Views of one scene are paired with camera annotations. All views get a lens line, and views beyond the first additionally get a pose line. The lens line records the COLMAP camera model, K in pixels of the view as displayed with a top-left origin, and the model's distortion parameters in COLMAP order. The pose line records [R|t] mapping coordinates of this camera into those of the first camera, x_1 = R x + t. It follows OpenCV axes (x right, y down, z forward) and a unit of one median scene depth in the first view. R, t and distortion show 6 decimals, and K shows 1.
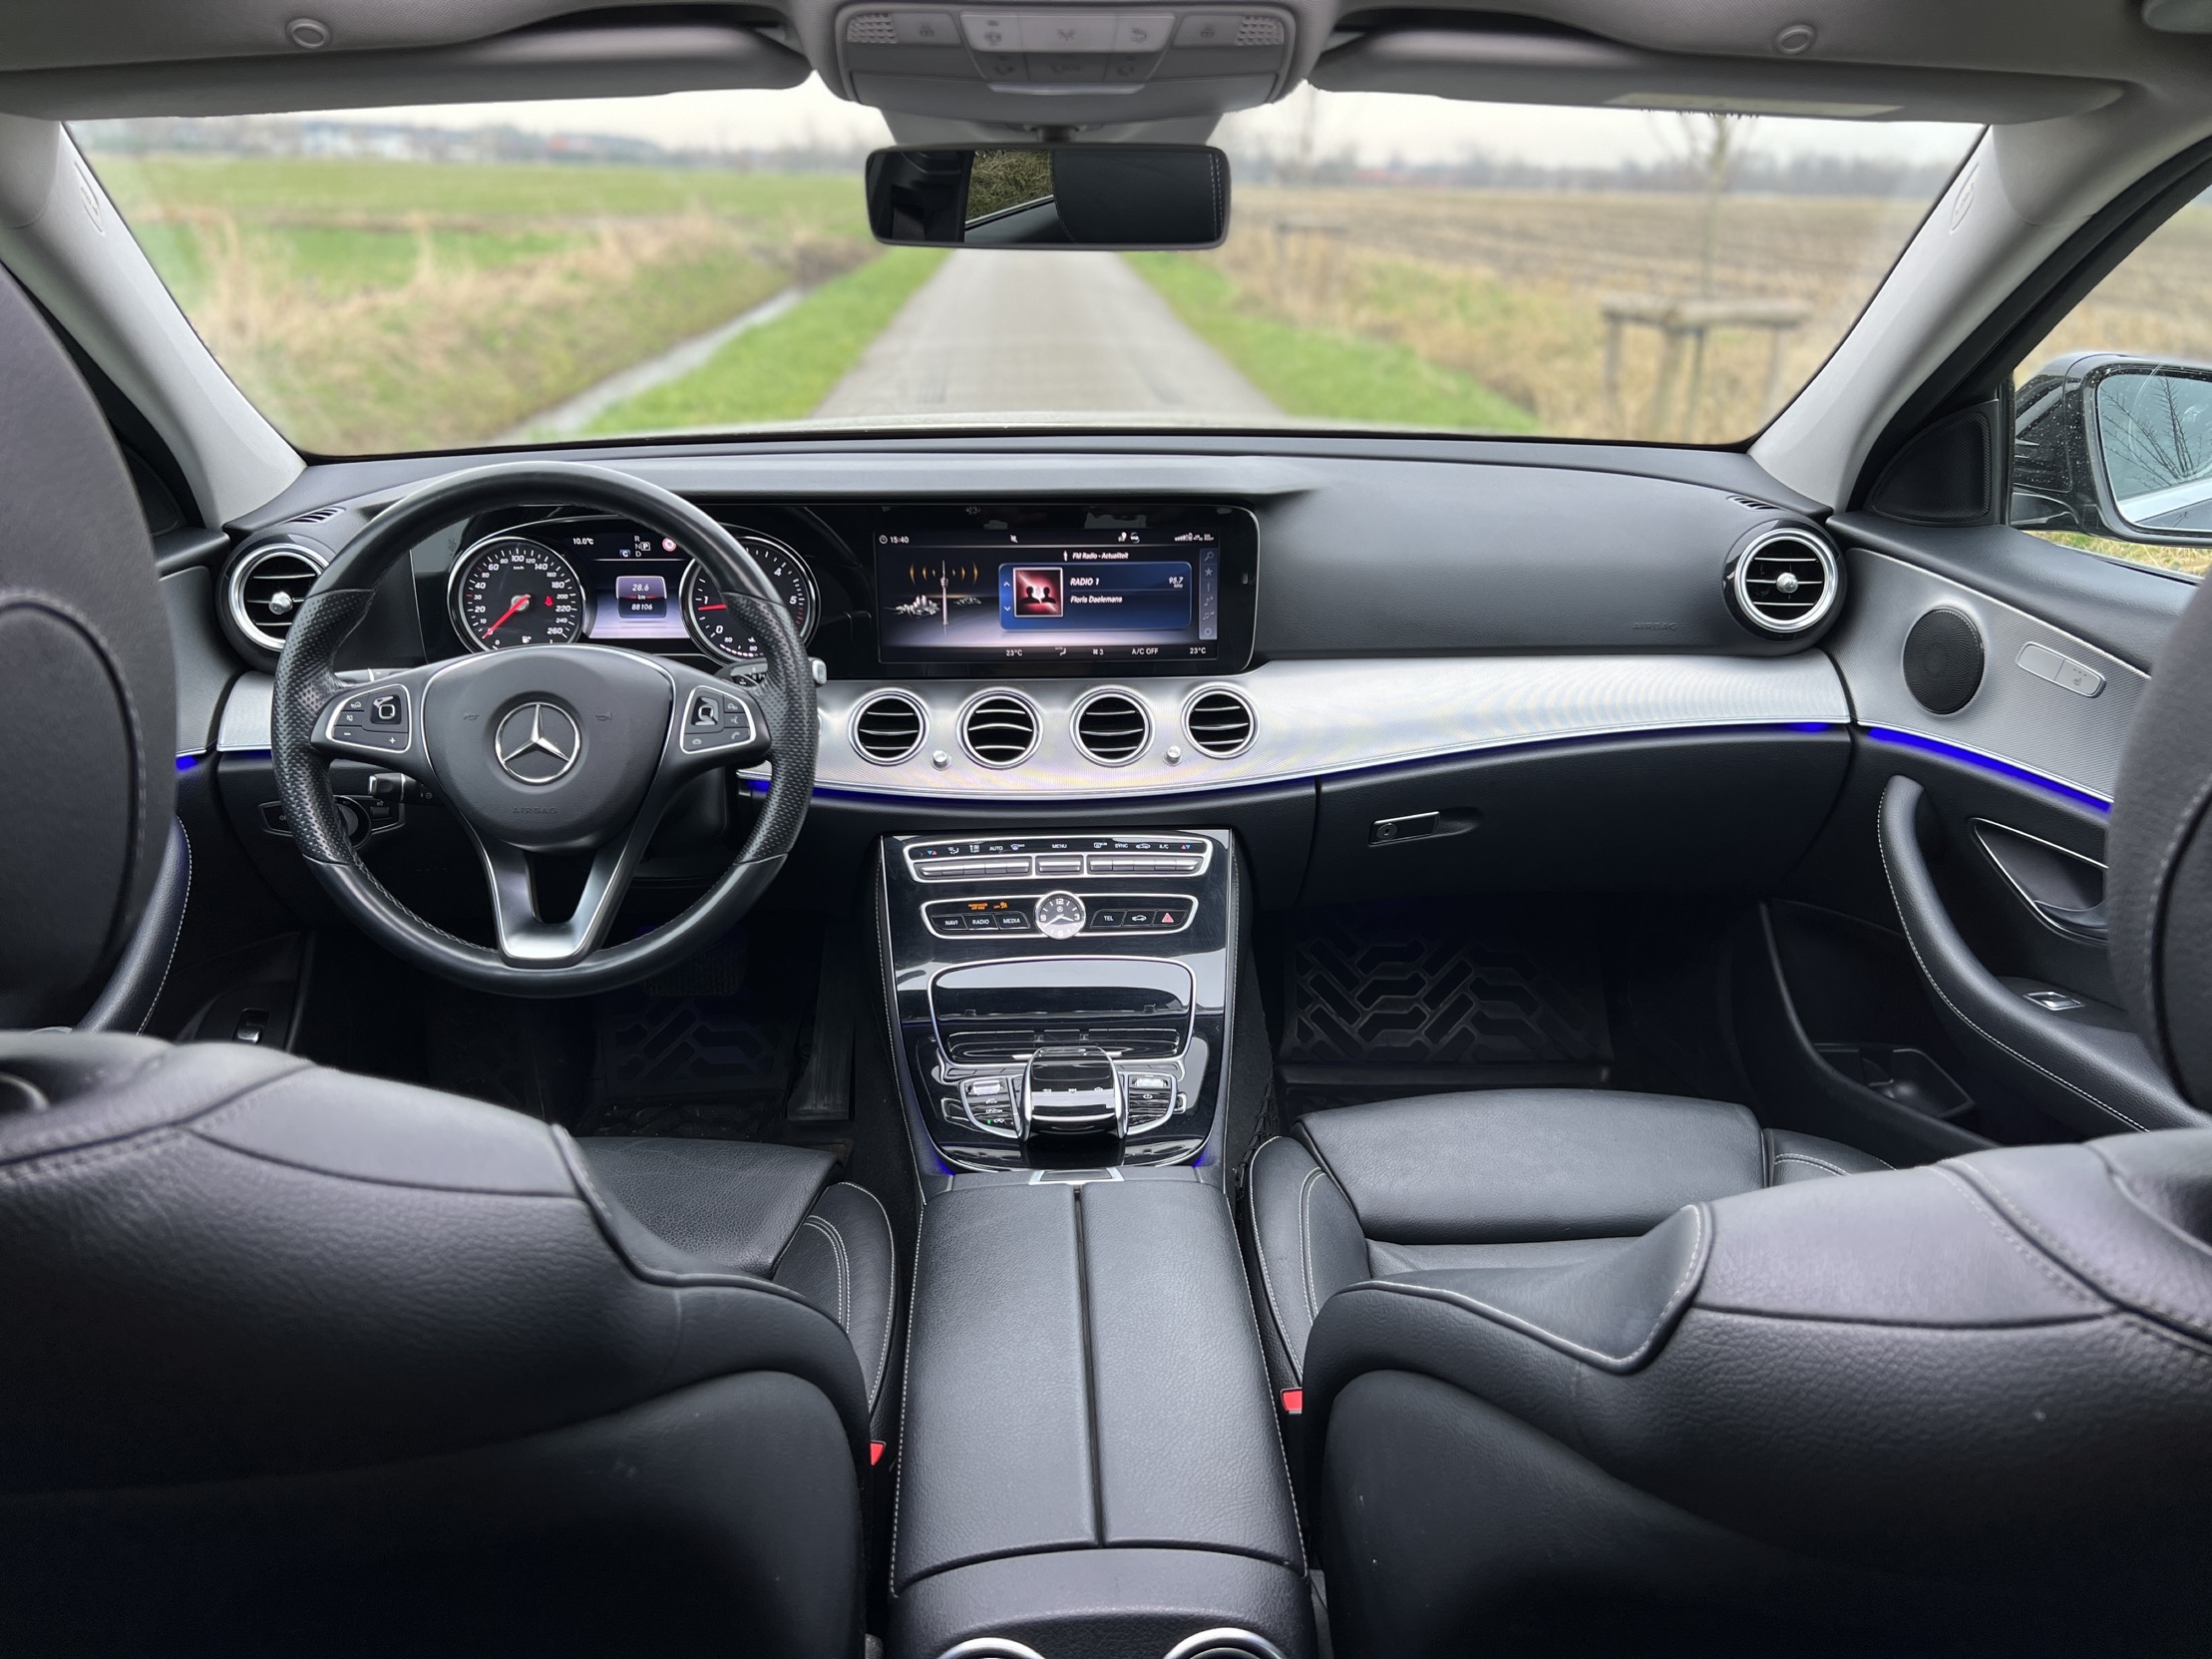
lens RADIAL K [[1665.7, 0, 1106.9], [0, 1665.7, 820.9], [0, 0, 1]] dist [0.133467, -0.214141]
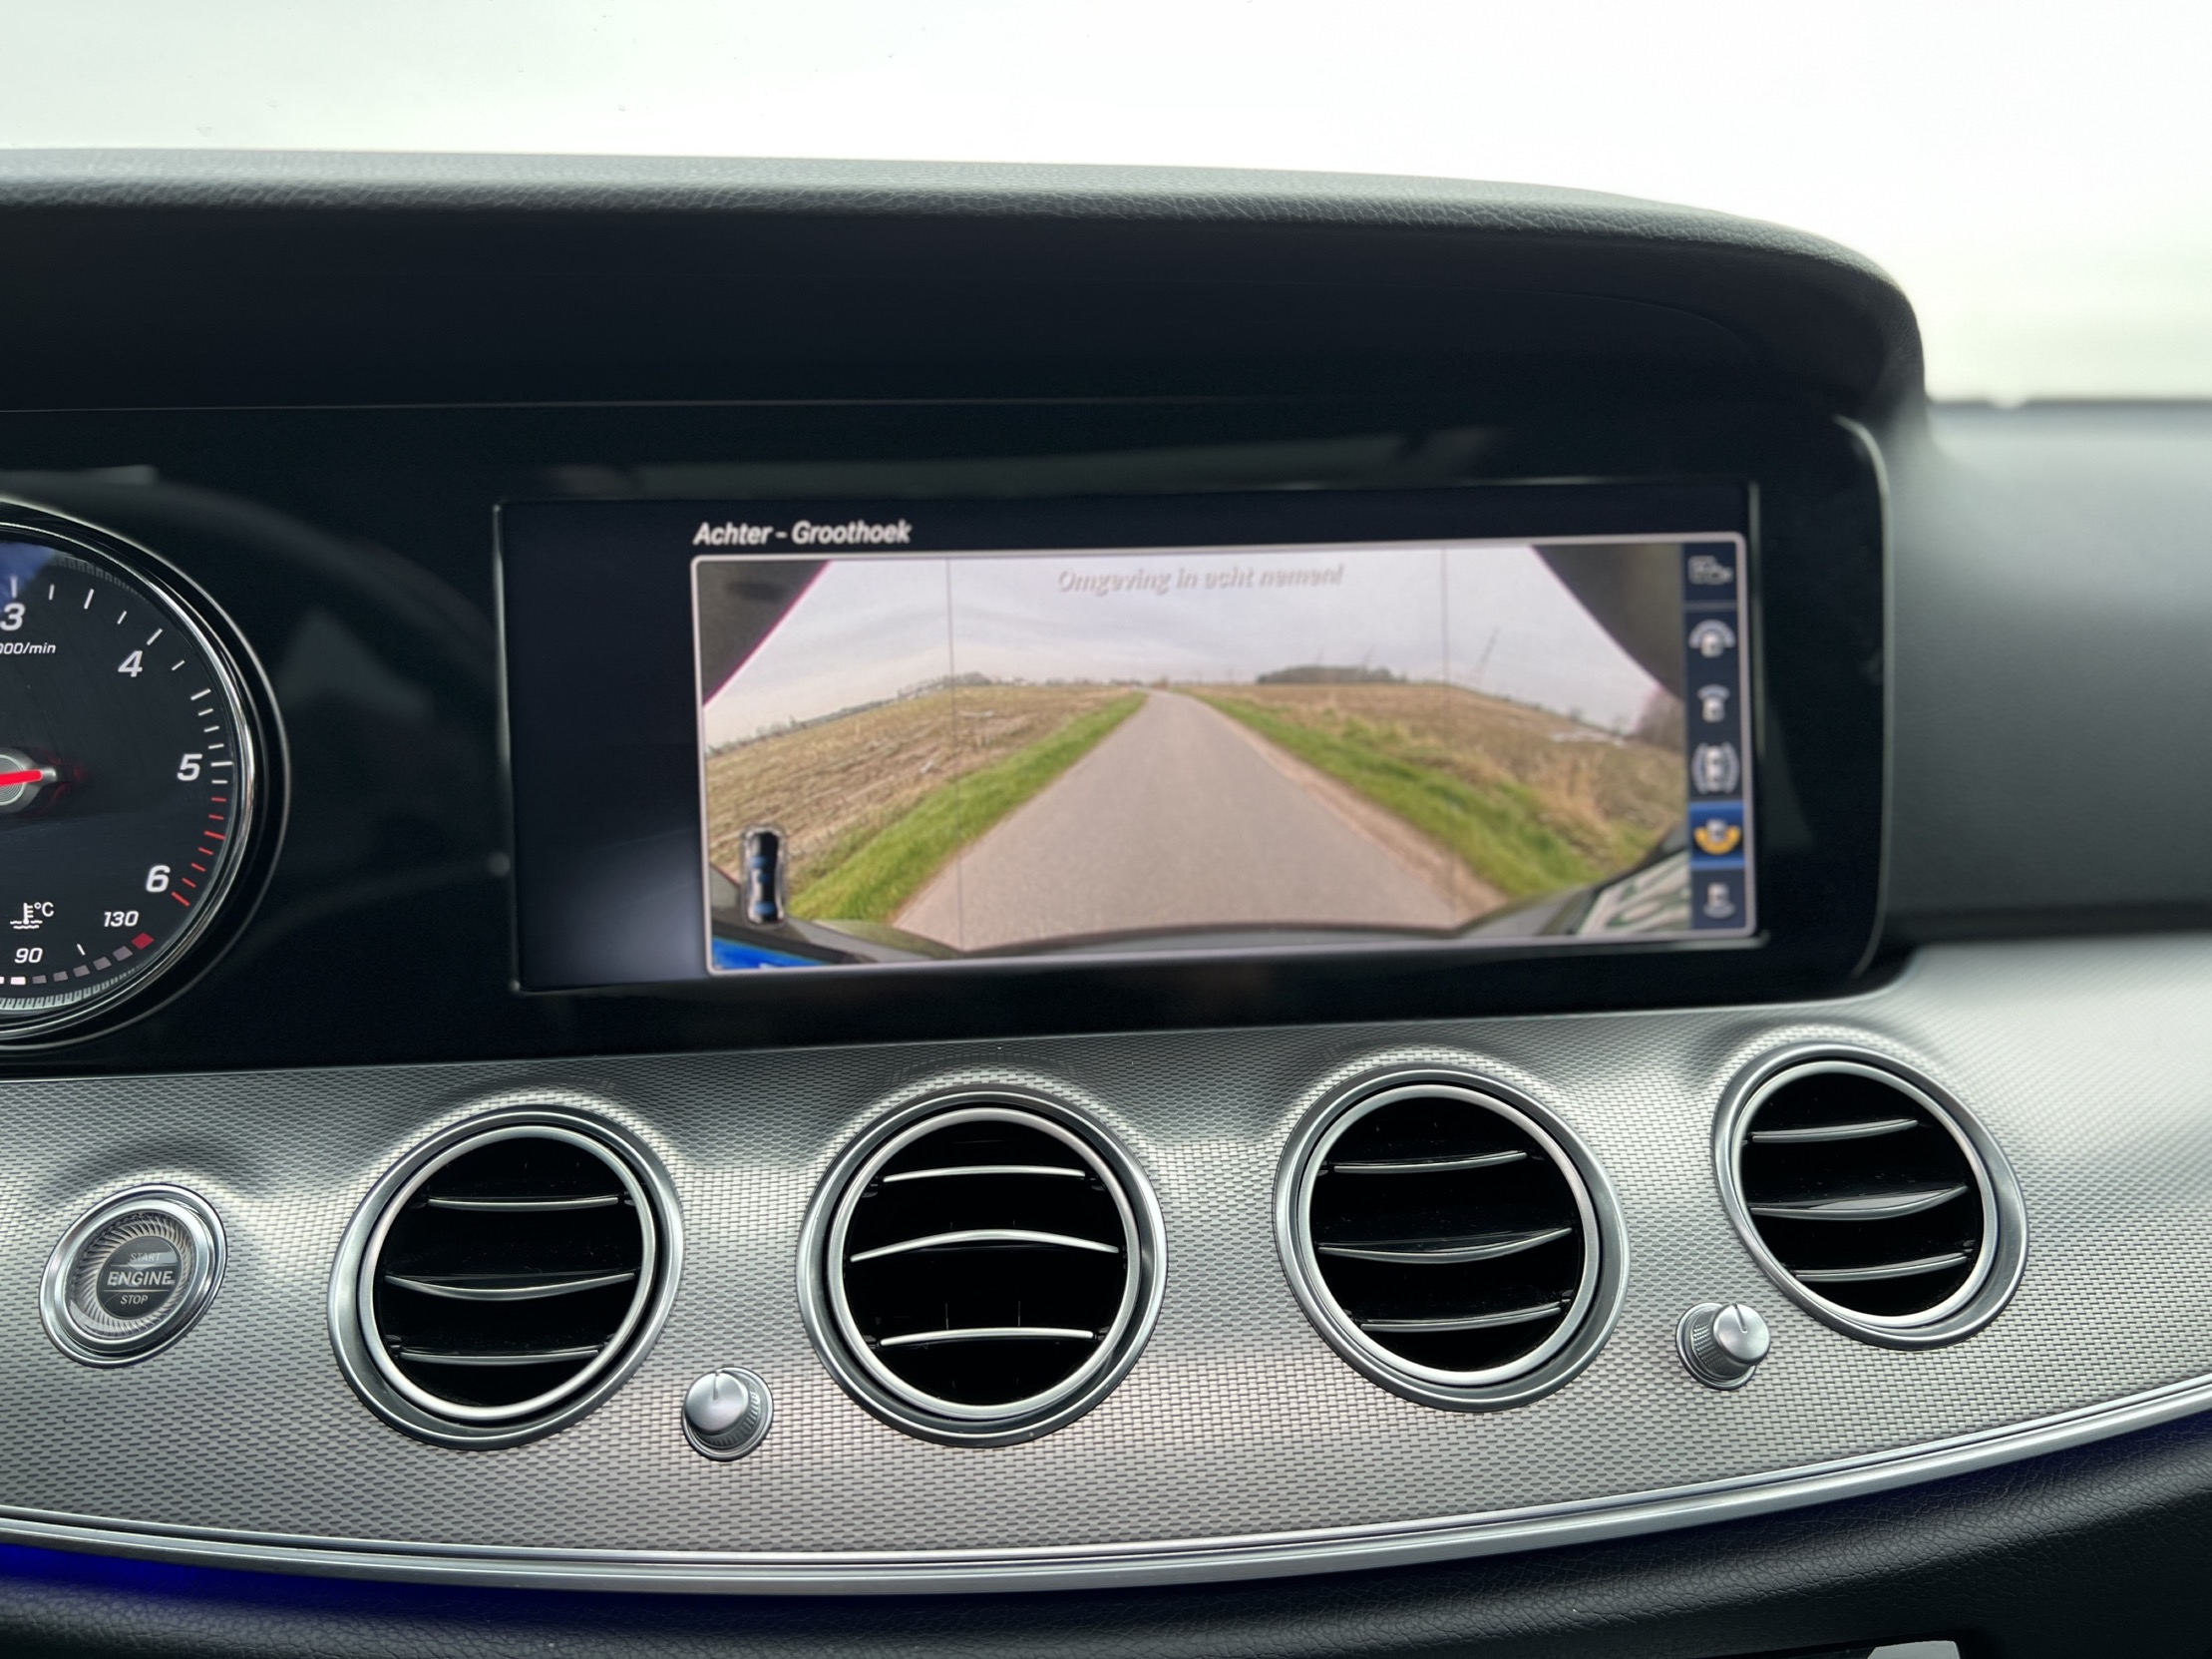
lens RADIAL K [[1698.9, 0, 1106.0], [0, 1698.9, 829.5], [0, 0, 1]] dist [0.007195, 0.004368]
pose [[0.998755, -0.026199, 0.042444, -0.055677], [0.034167, 0.979305, -0.199484, -0.065280], [-0.036339, 0.200686, 0.978981, 0.753395]]
